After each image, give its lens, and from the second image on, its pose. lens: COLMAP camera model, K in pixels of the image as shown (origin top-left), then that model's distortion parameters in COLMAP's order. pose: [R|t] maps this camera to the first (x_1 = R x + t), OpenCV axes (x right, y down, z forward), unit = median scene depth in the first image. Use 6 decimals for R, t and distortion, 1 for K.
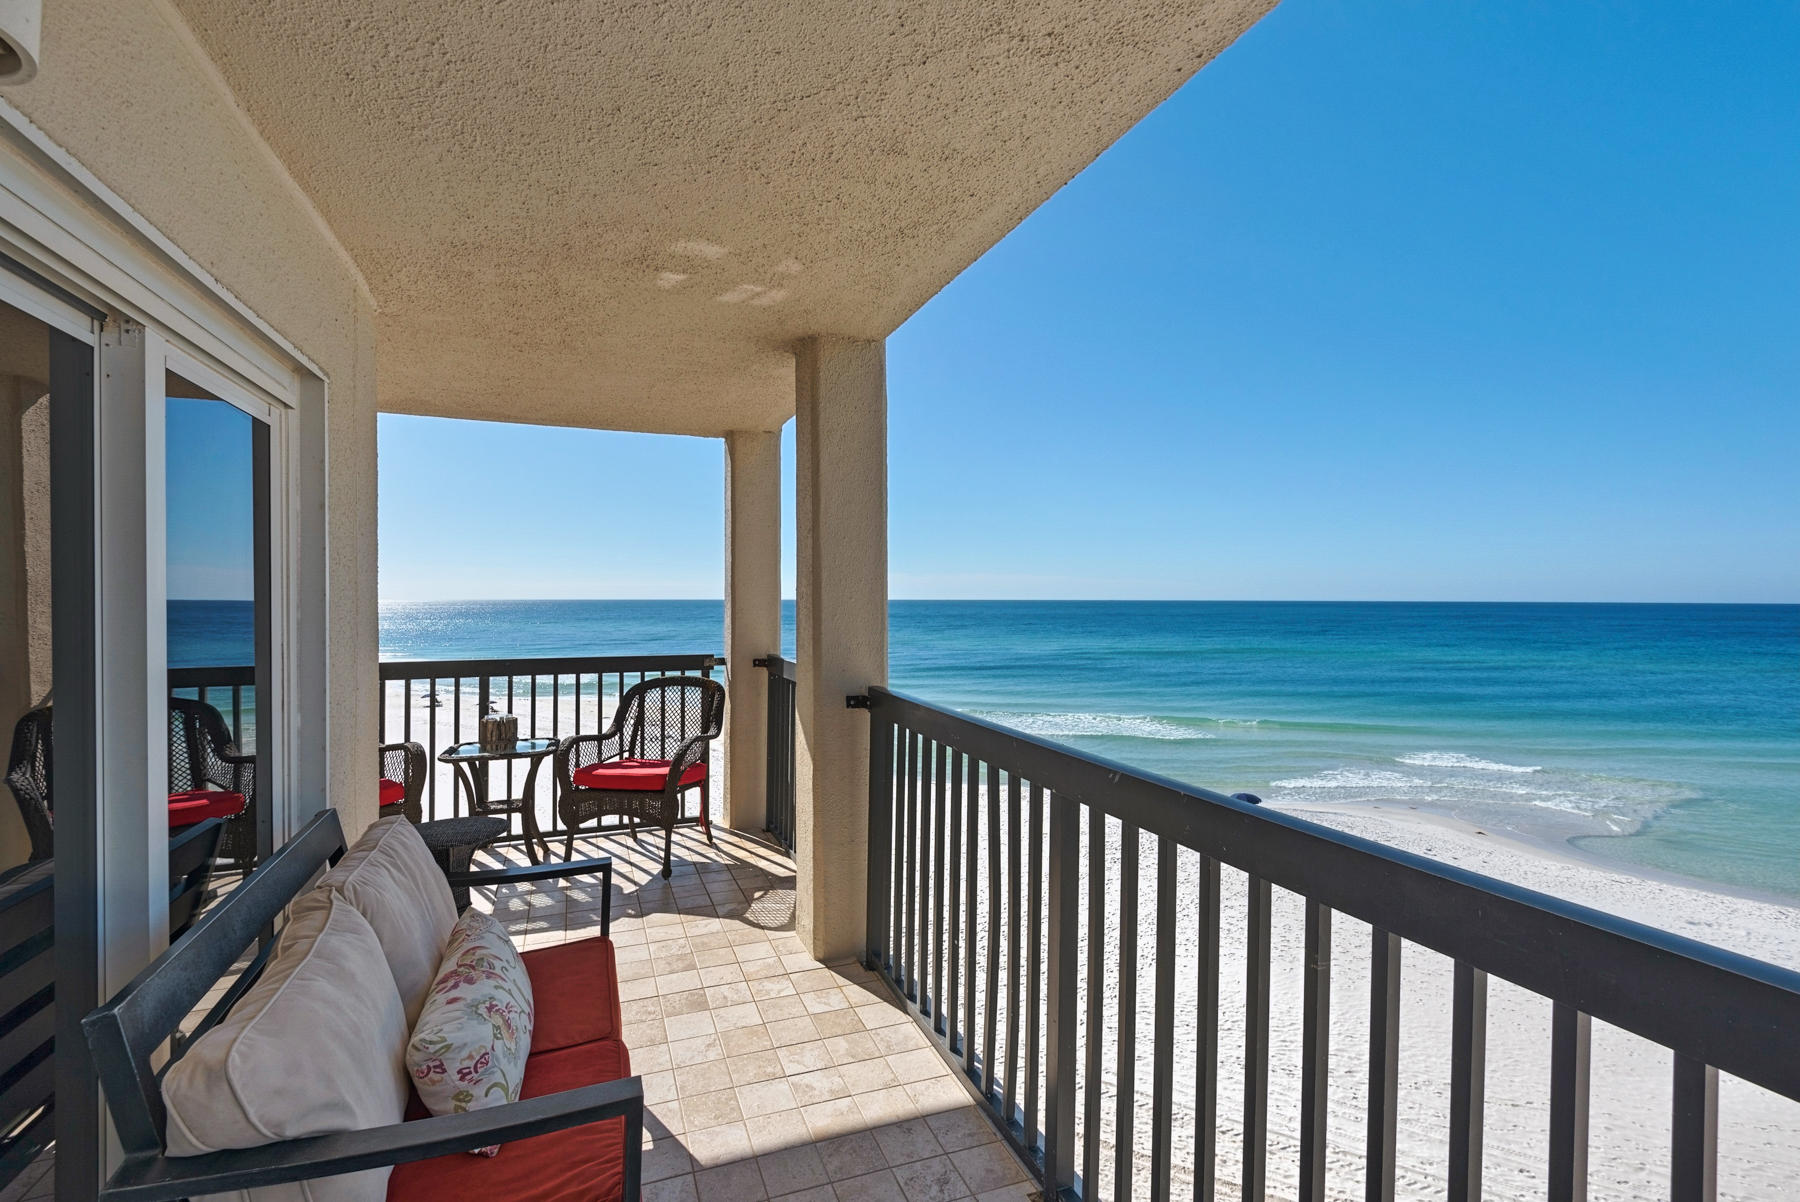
lens RADIAL K [[799.5, 0, 908.6], [0, 799.5, 619.4], [0, 0, 1]] dist [0.001640, 0.000241]
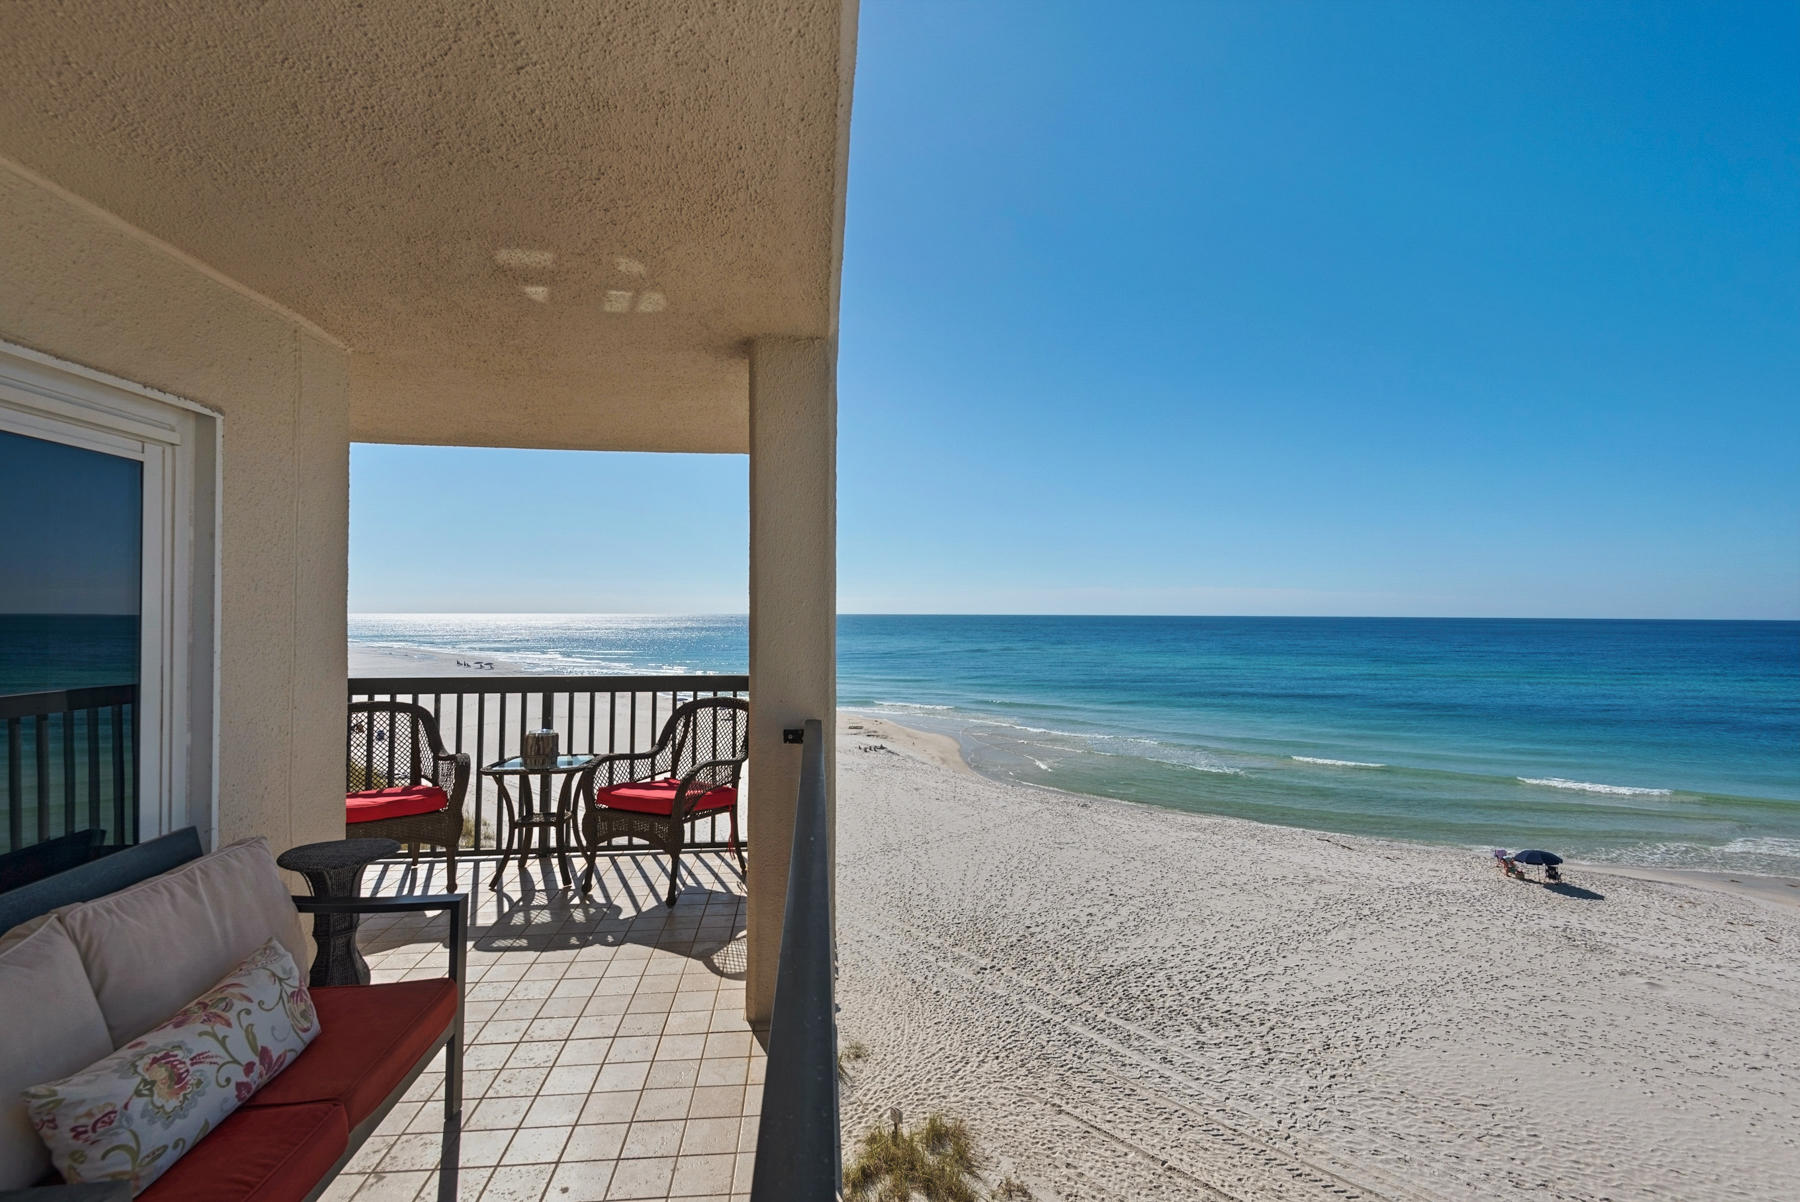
lens RADIAL K [[805.8, 0, 889.1], [0, 805.8, 616.4], [0, 0, 1]] dist [0.001819, 0.000387]
pose [[0.960248, 0.000498, -0.279146, 0.214473], [-0.006540, 0.999764, -0.020713, -0.010664], [0.279070, 0.021715, 0.960025, 0.111966]]
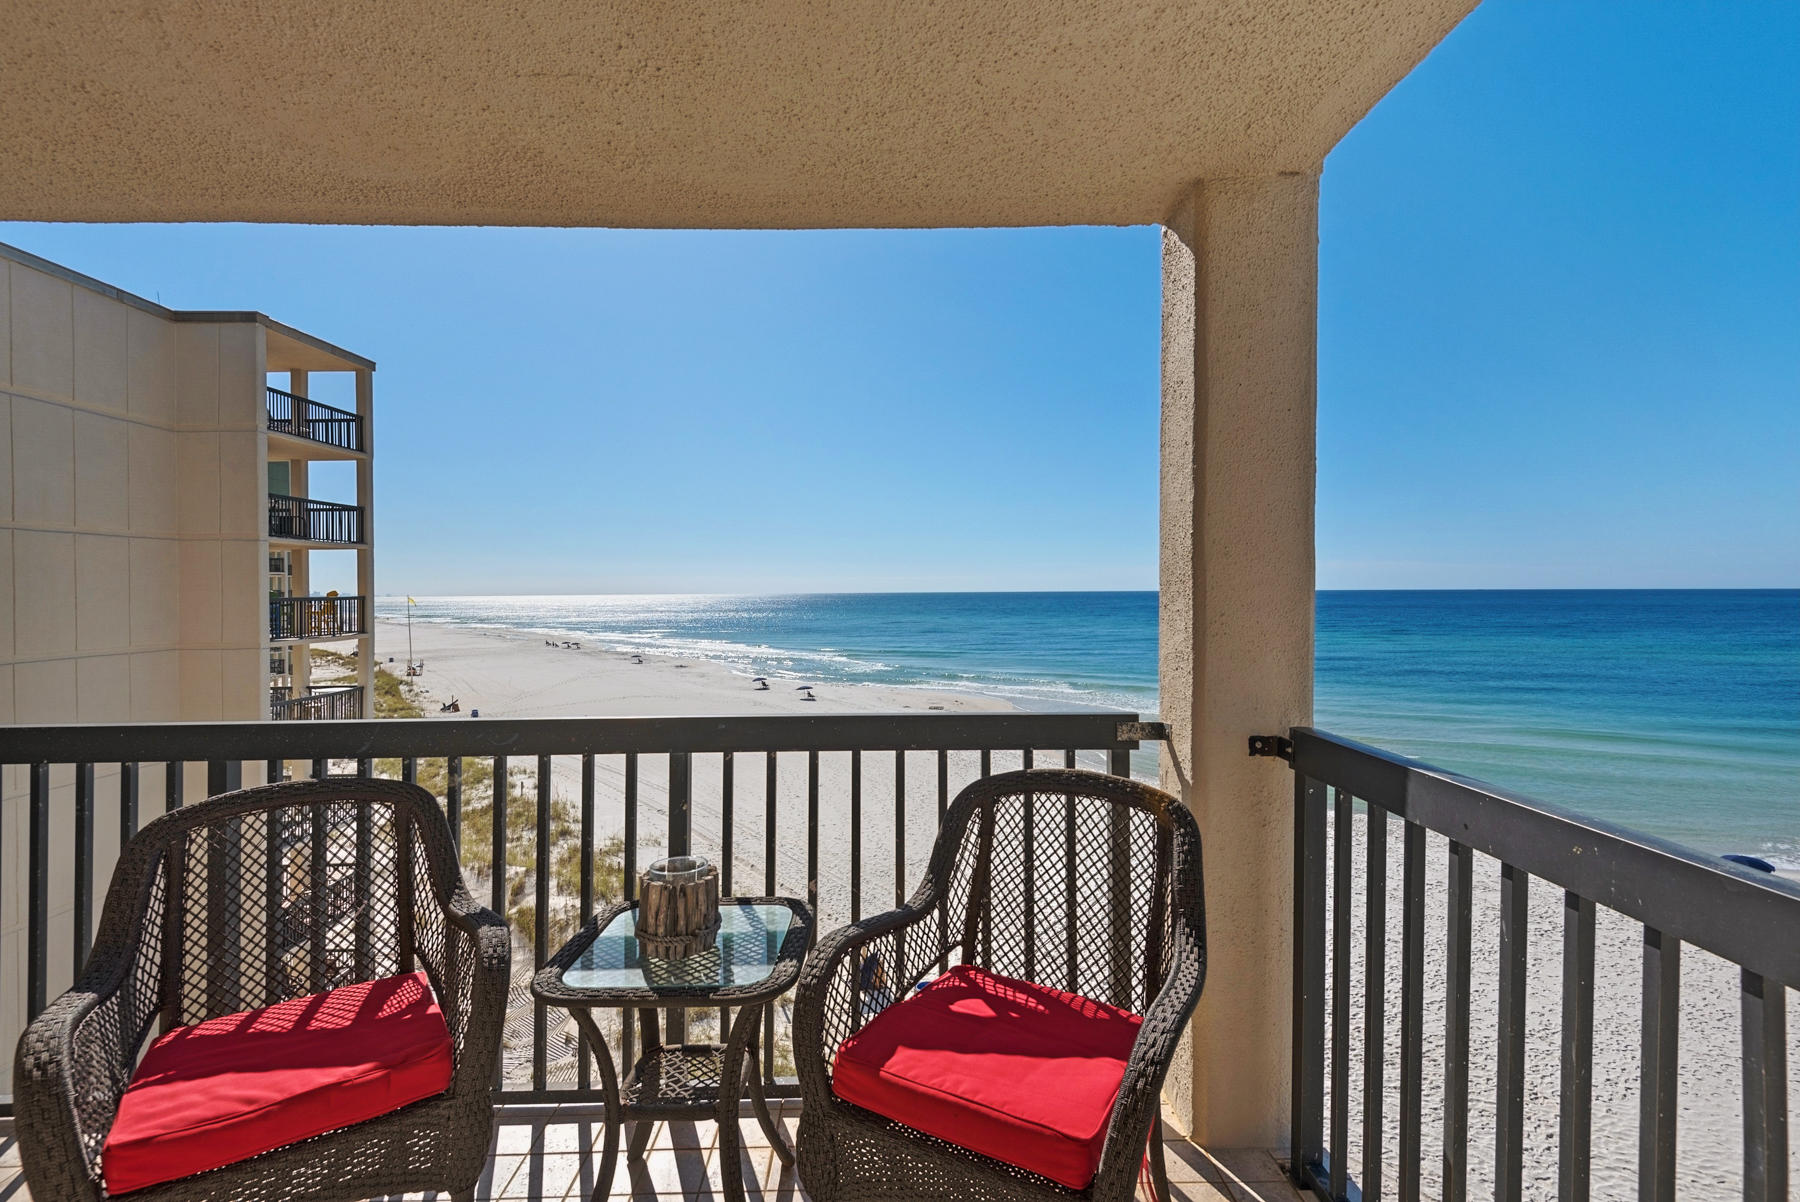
lens RADIAL K [[819.9, 0, 900.0], [0, 819.9, 601.0], [0, 0, 1]] dist [0.002013, 0.001145]
pose [[0.933842, -0.005903, -0.357637, -0.240267], [0.001843, 0.999930, -0.011694, -0.018041], [0.357681, 0.010261, 0.933788, 0.621603]]
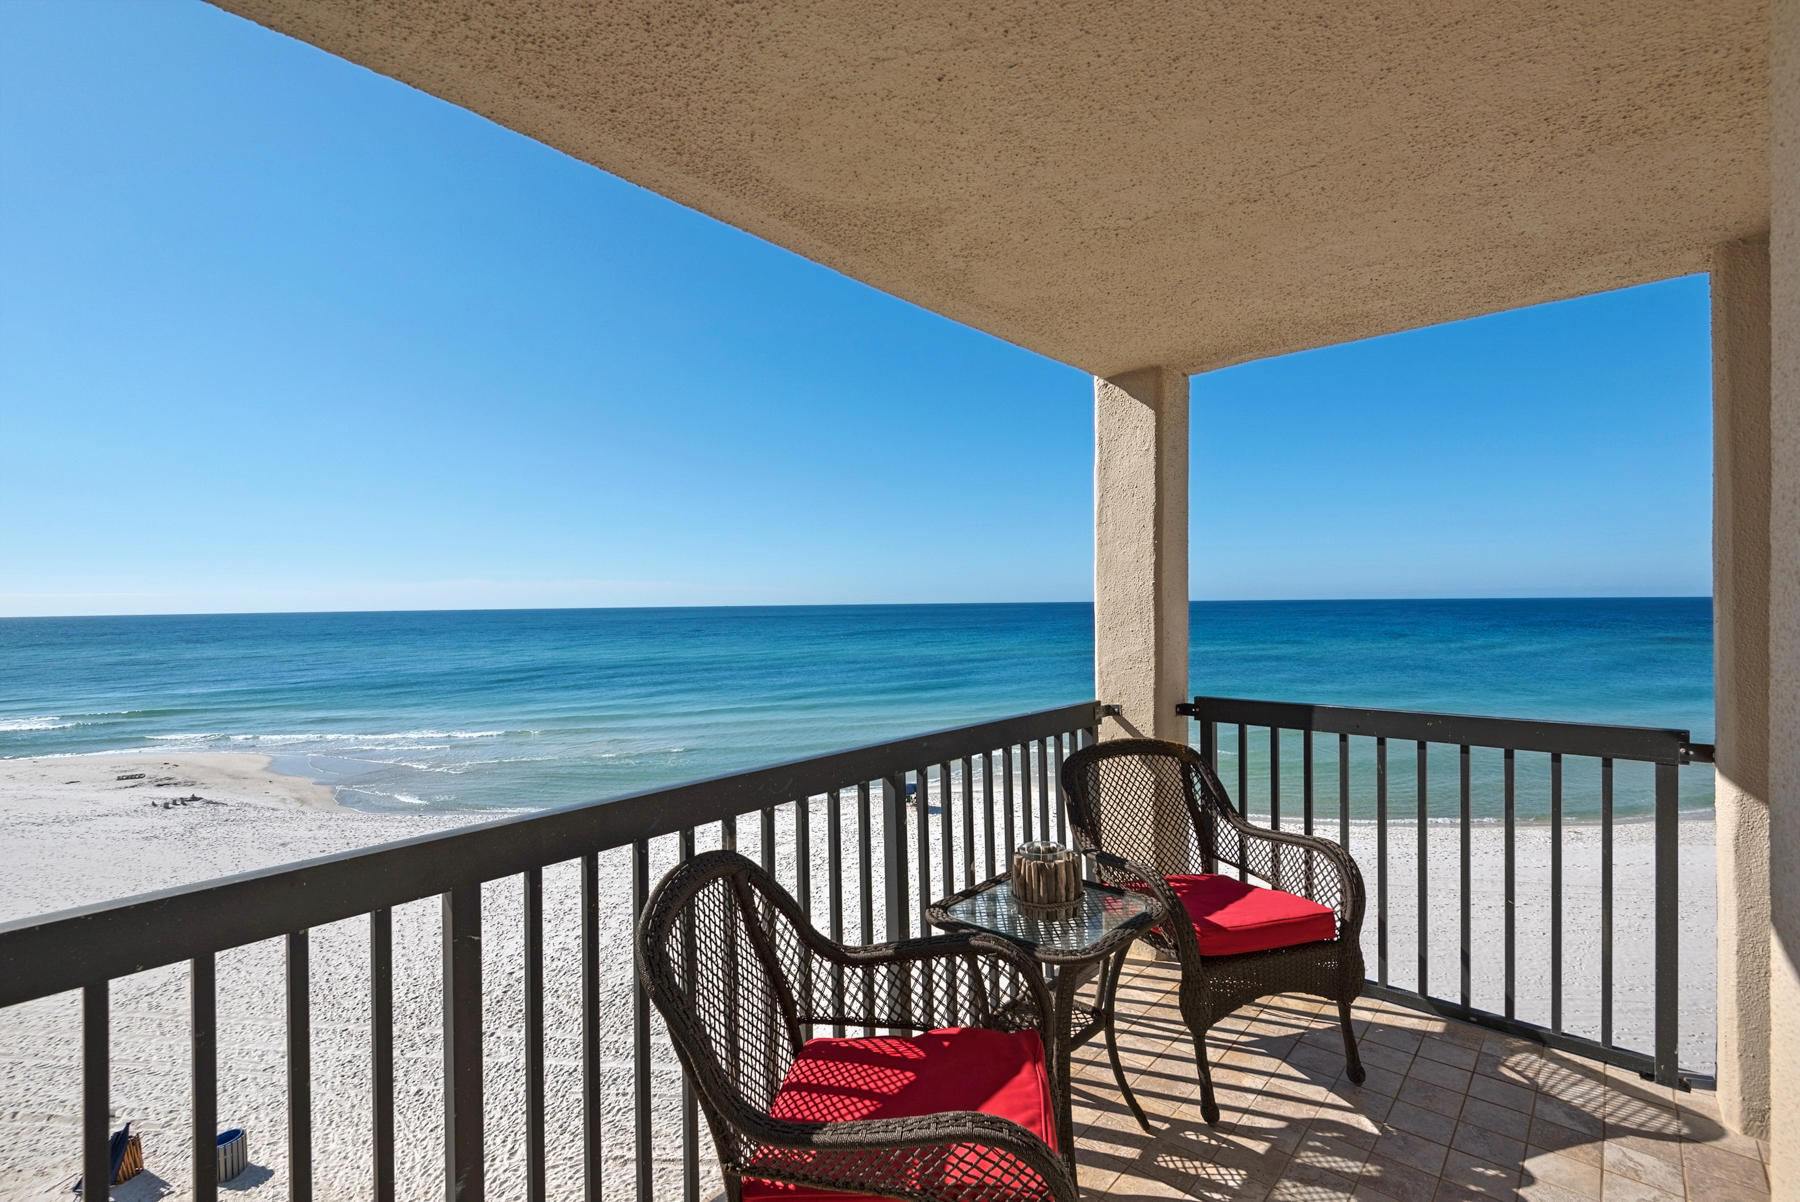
lens RADIAL K [[805.8, 0, 889.1], [0, 805.8, 616.4], [0, 0, 1]] dist [0.001819, 0.000387]
pose [[0.895961, -0.024851, 0.443437, -0.812477], [0.030186, 0.999532, -0.004975, -0.034797], [-0.443105, 0.017843, 0.896292, 0.554557]]
